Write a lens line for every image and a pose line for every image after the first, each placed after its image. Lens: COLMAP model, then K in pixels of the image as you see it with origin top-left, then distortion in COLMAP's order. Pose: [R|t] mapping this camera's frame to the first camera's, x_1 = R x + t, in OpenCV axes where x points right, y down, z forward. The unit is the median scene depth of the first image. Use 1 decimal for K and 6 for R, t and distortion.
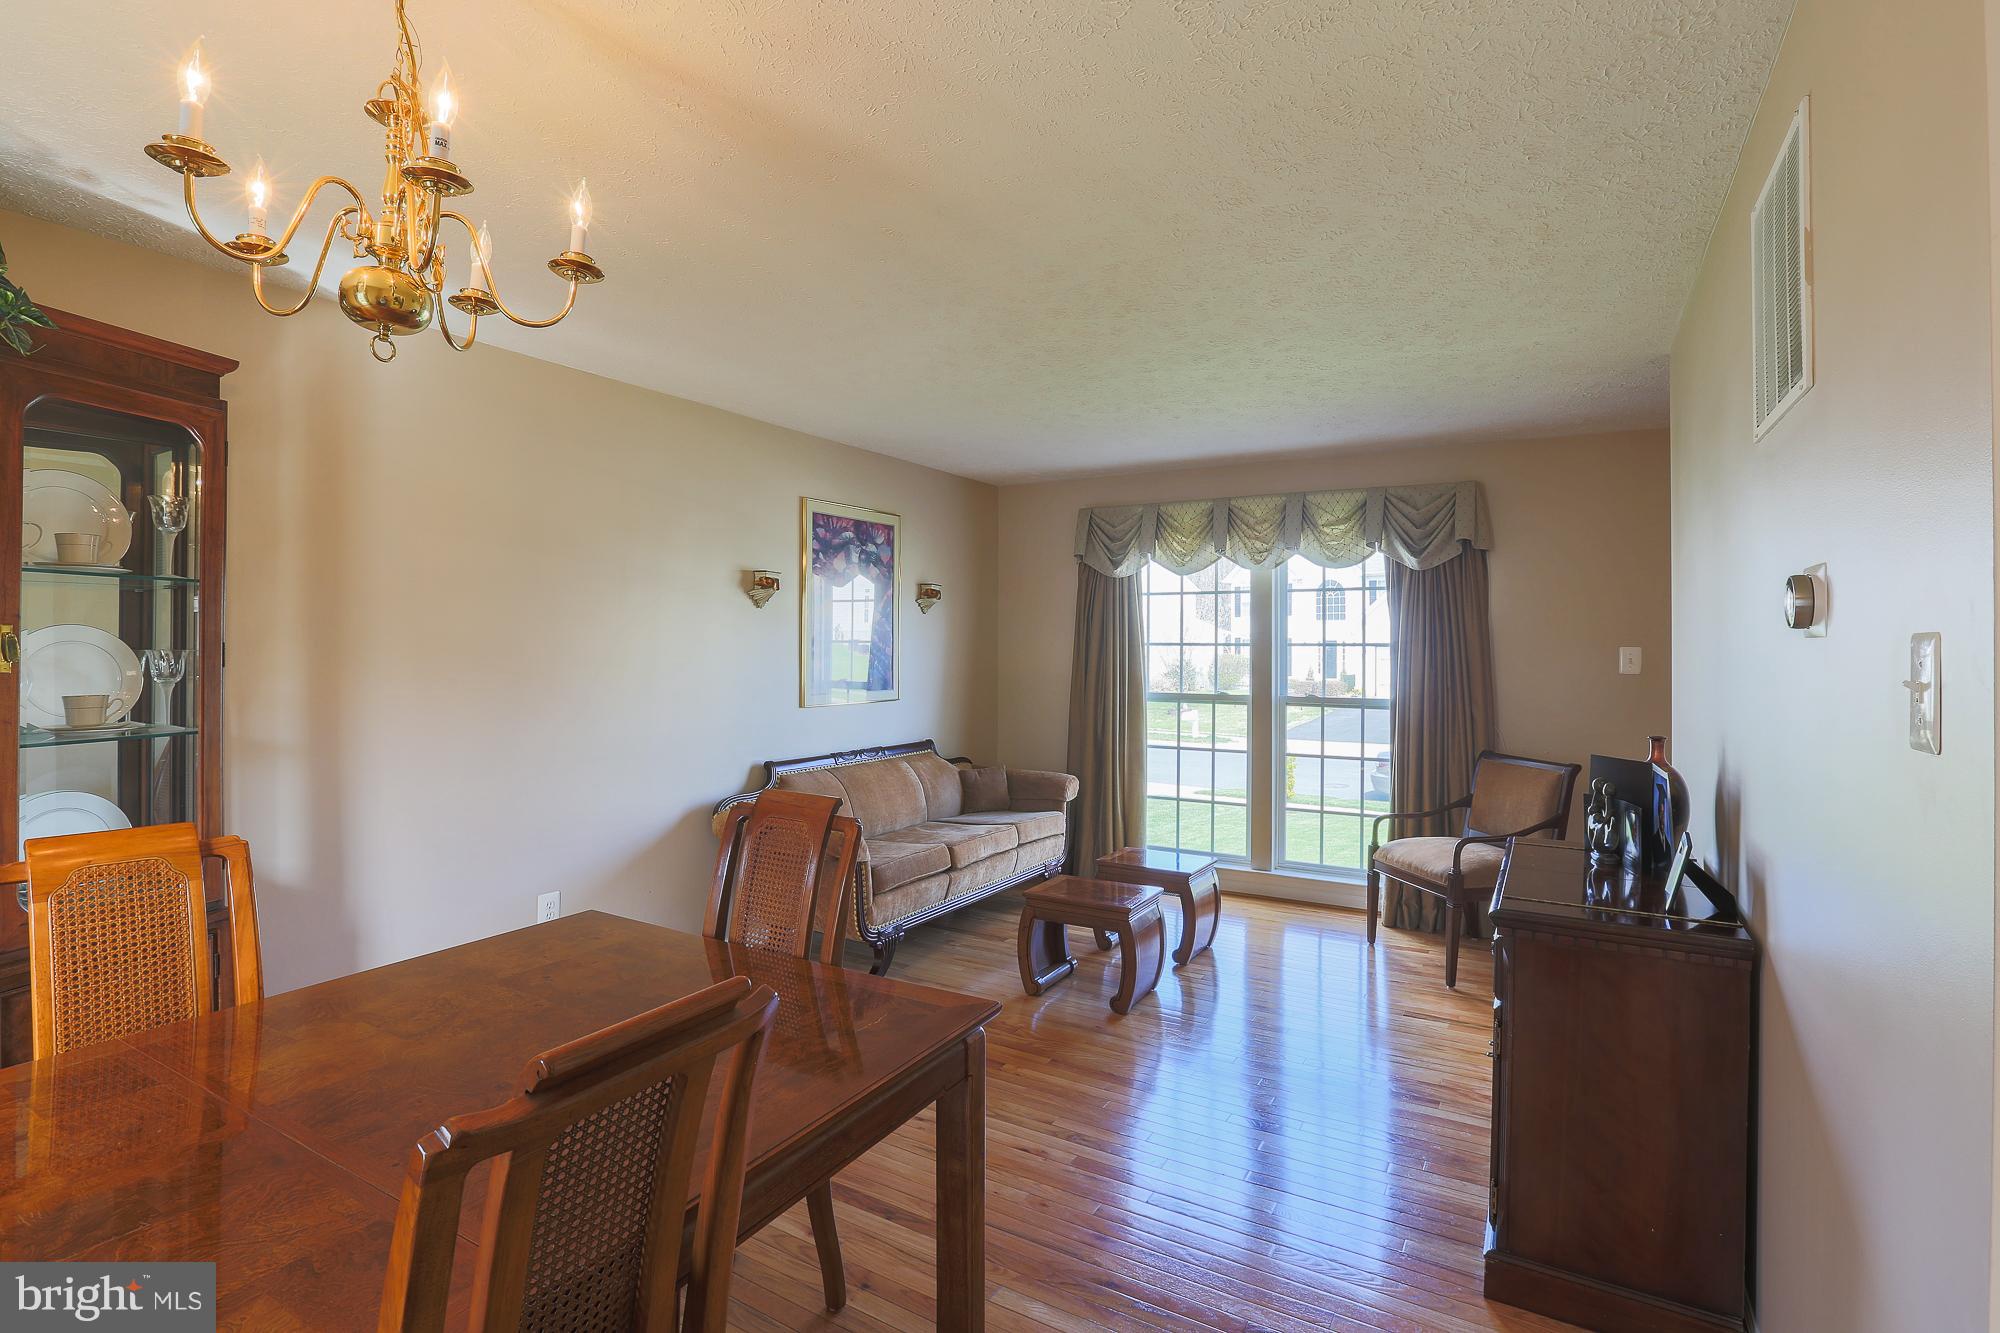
lens RADIAL K [[925.3, 0, 1000.6], [0, 925.3, 659.6], [0, 0, 1]] dist [-0.052919, 0.000895]
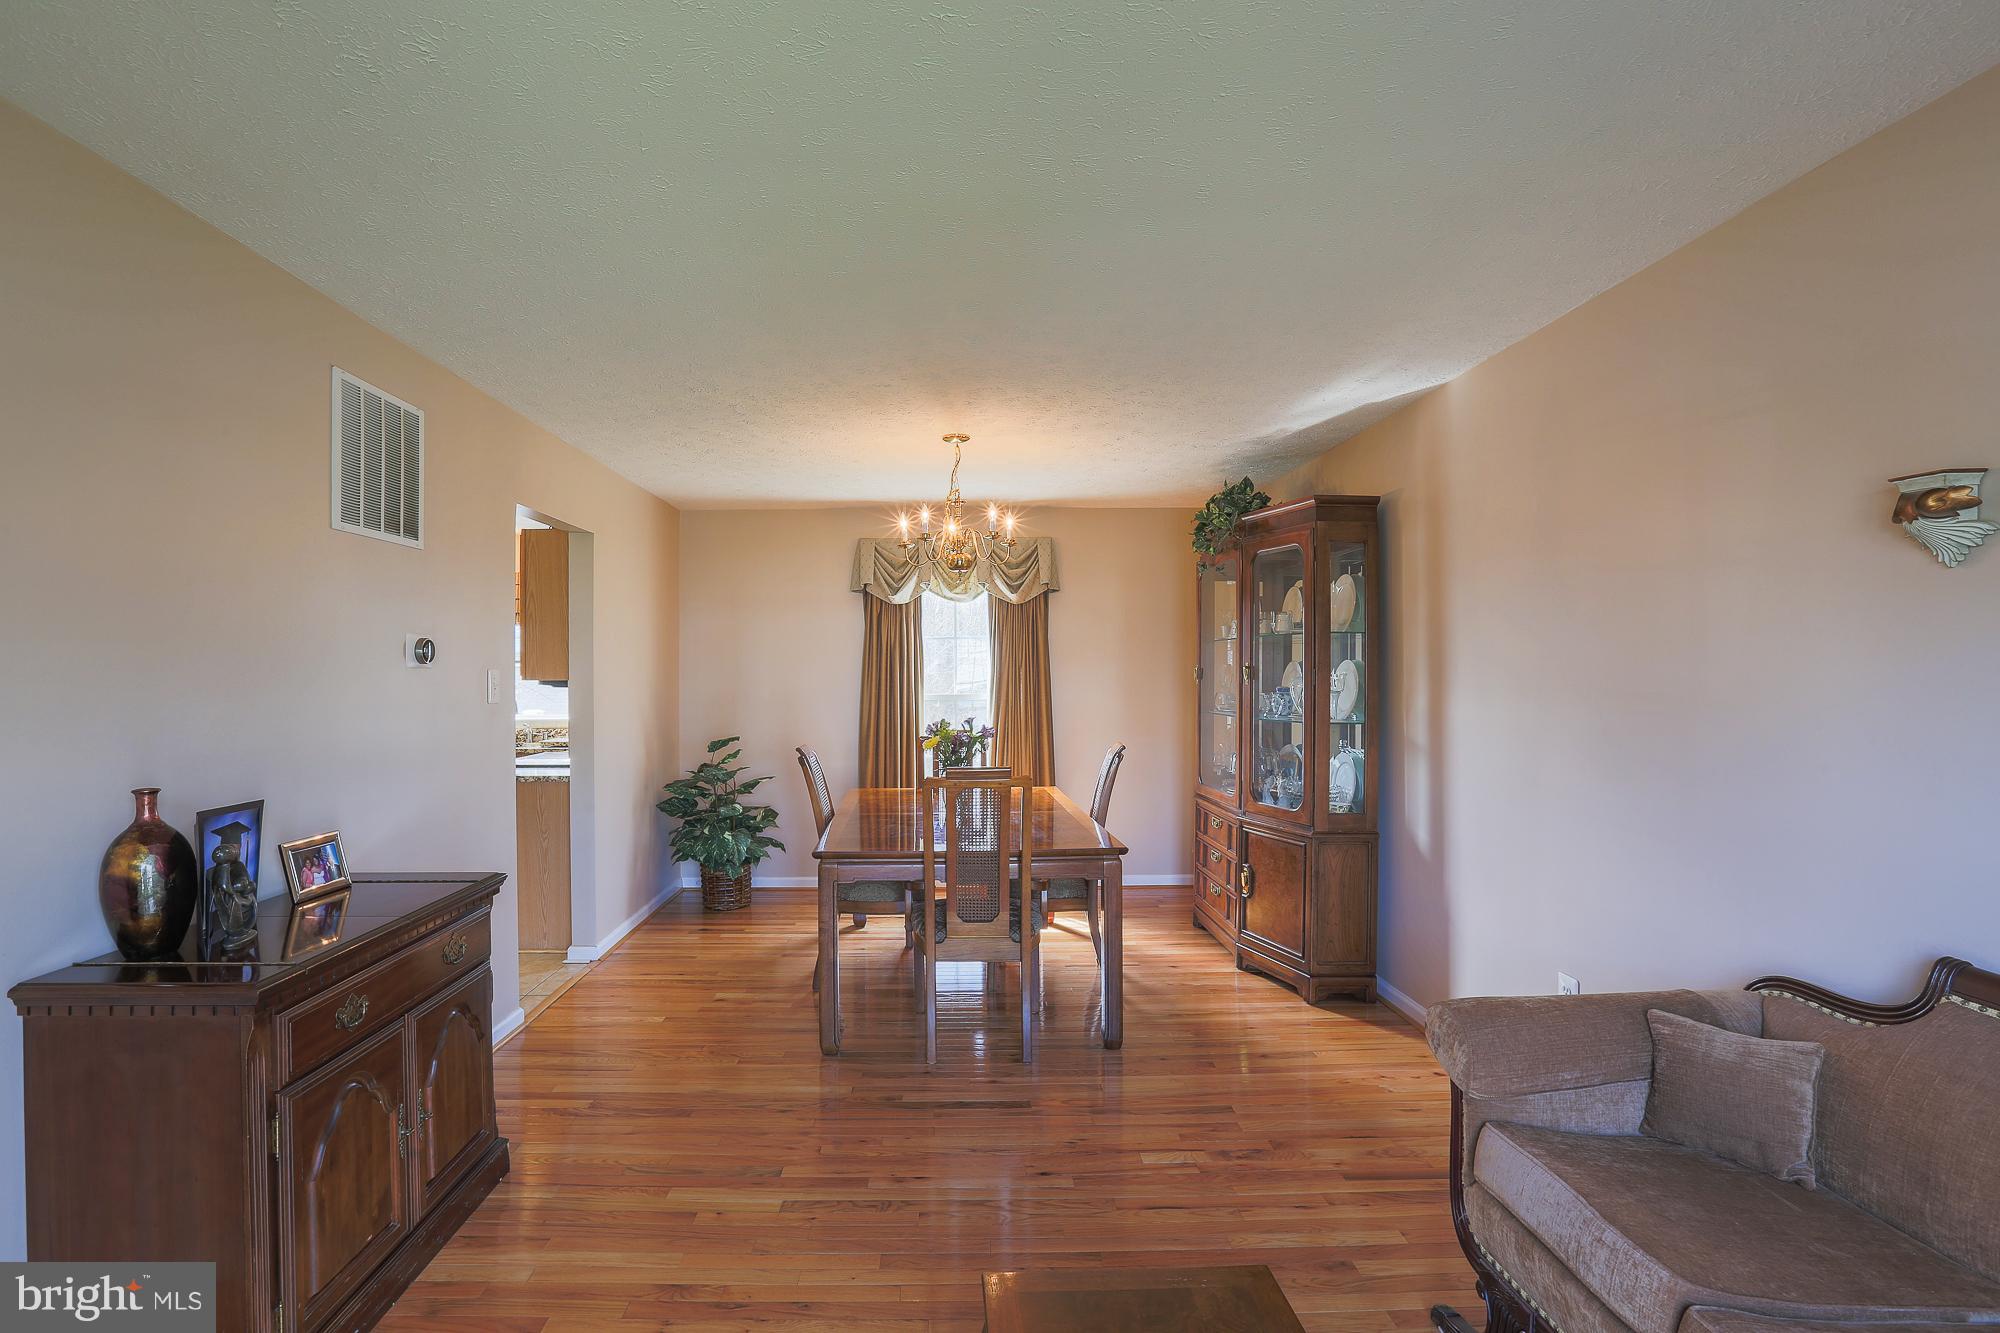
lens RADIAL K [[930.5, 0, 990.6], [0, 930.5, 674.4], [0, 0, 1]] dist [-0.061574, 0.017366]
pose [[-0.848822, 0.001790, -0.528675, 0.258607], [-0.004789, 0.999927, 0.011076, -0.011292], [0.528657, 0.011933, -0.848752, 1.006526]]
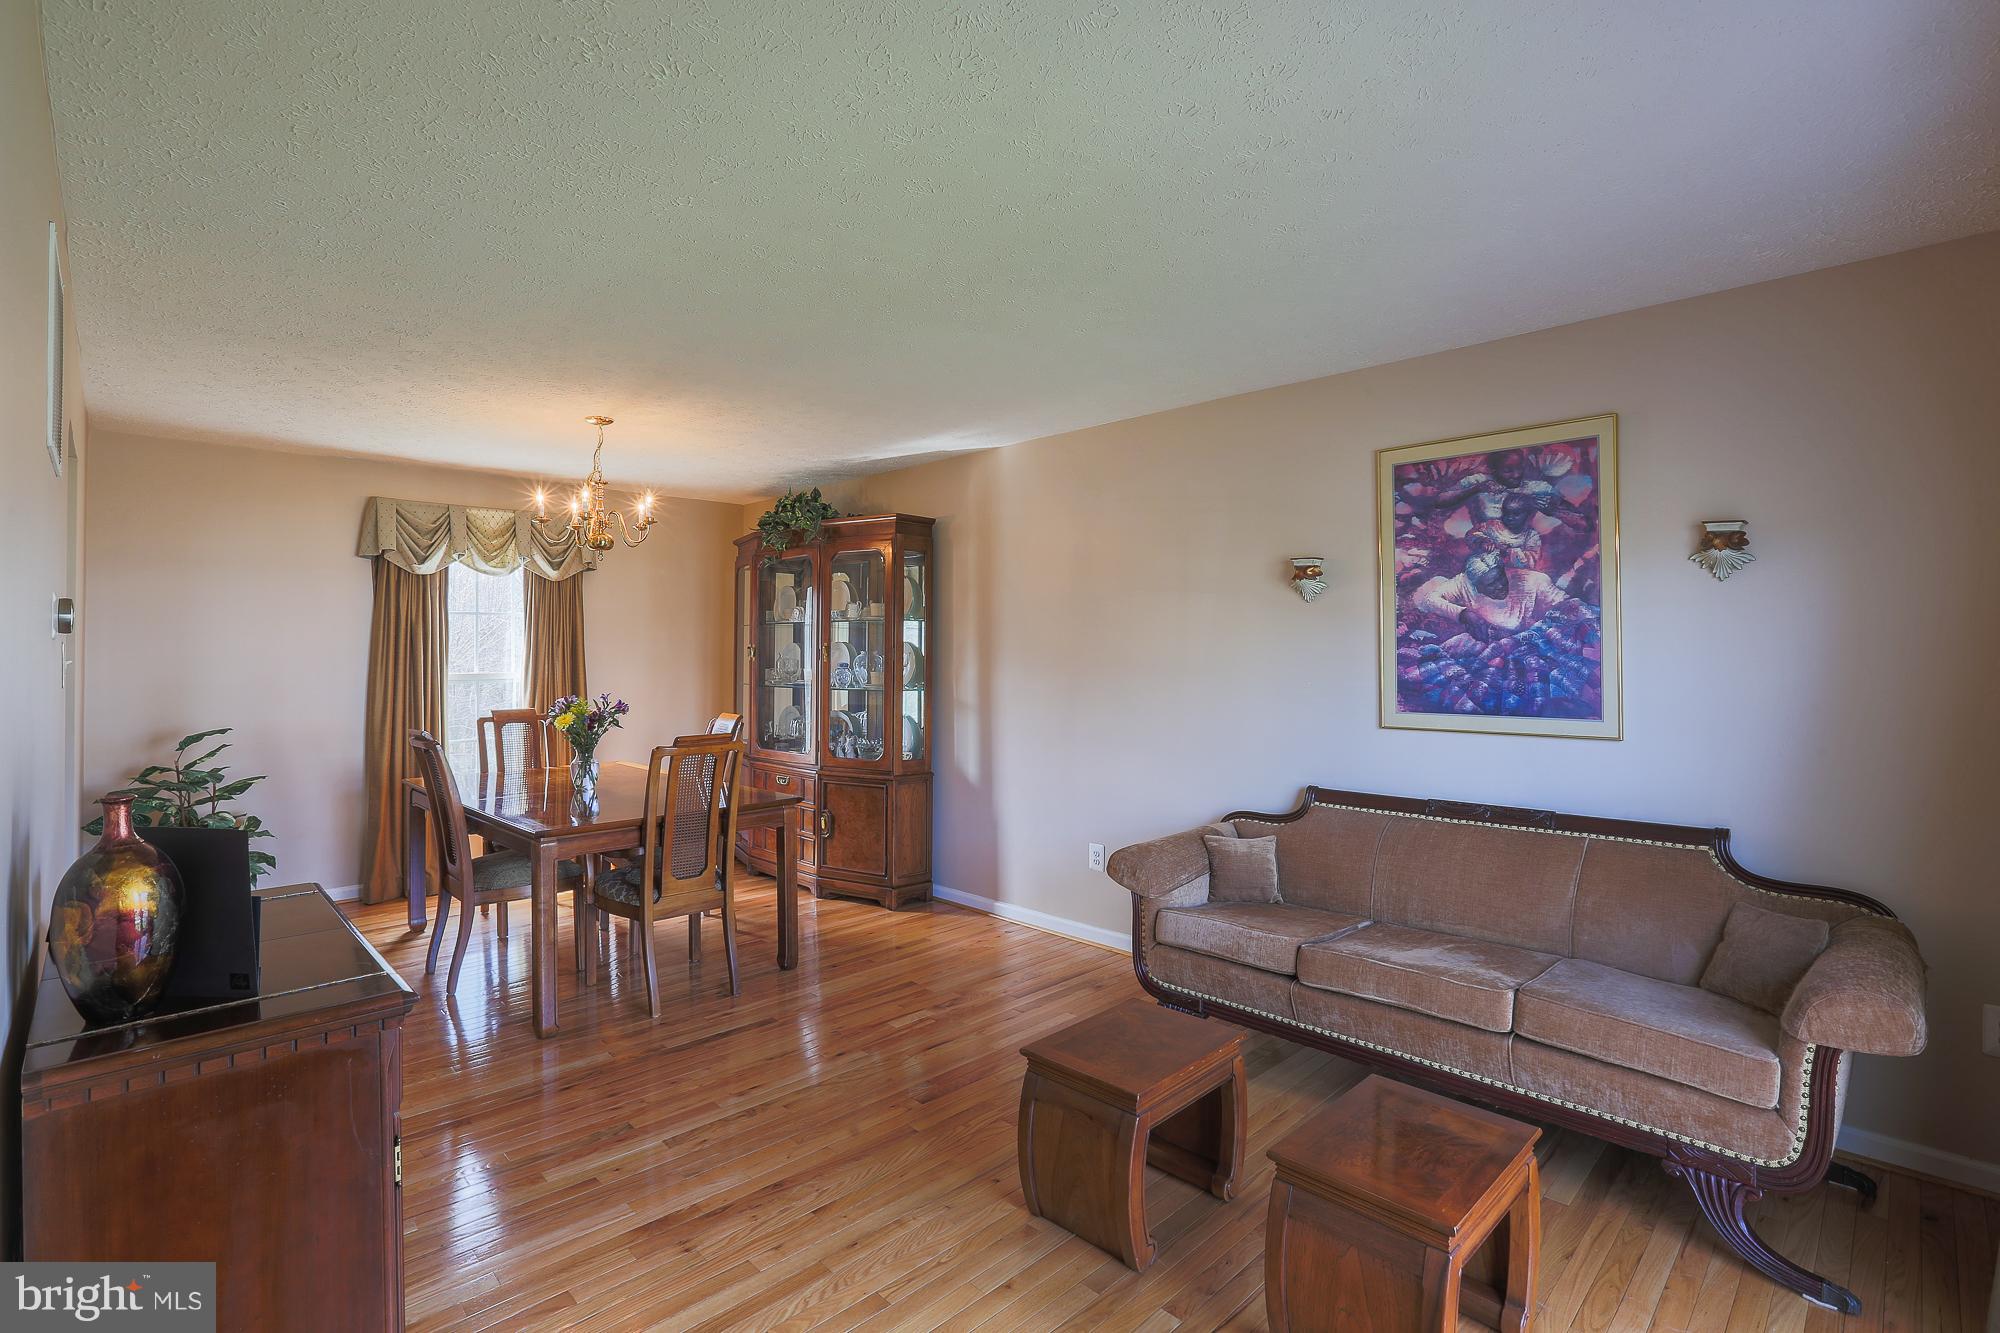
lens RADIAL K [[925.3, 0, 1000.6], [0, 925.3, 659.6], [0, 0, 1]] dist [-0.052919, 0.000895]
pose [[-0.240081, 0.004948, -0.970740, 0.565595], [-0.011683, 0.999900, 0.007986, -0.005928], [0.970683, 0.013258, -0.239999, 0.839533]]
